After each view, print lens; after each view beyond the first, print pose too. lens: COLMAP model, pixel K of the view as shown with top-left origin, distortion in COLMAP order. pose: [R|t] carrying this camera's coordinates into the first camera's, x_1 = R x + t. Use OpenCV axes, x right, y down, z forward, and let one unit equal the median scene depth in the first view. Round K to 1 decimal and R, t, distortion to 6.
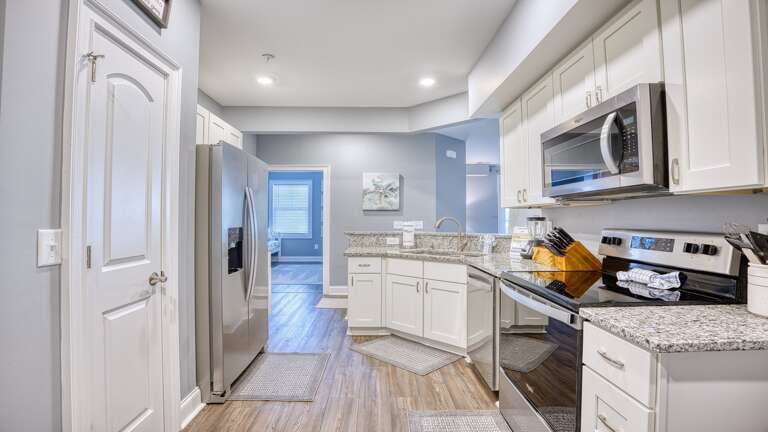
lens RADIAL K [[361.2, 0, 384.8], [0, 361.2, 214.0], [0, 0, 1]] dist [-0.005554, 0.000677]
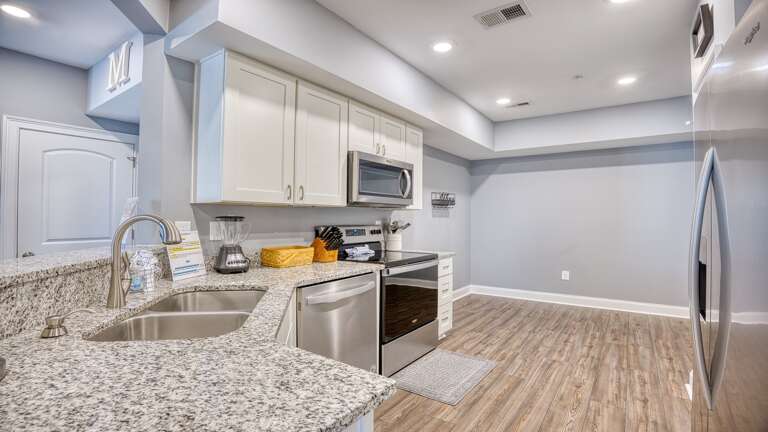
lens RADIAL K [[361.2, 0, 384.8], [0, 361.2, 214.7], [0, 0, 1]] dist [-0.005554, 0.000677]
pose [[-0.796063, -0.003589, 0.605203, -0.423402], [-0.019240, 0.999627, -0.019380, 0.021323], [-0.604908, -0.027072, -0.795835, 2.048955]]
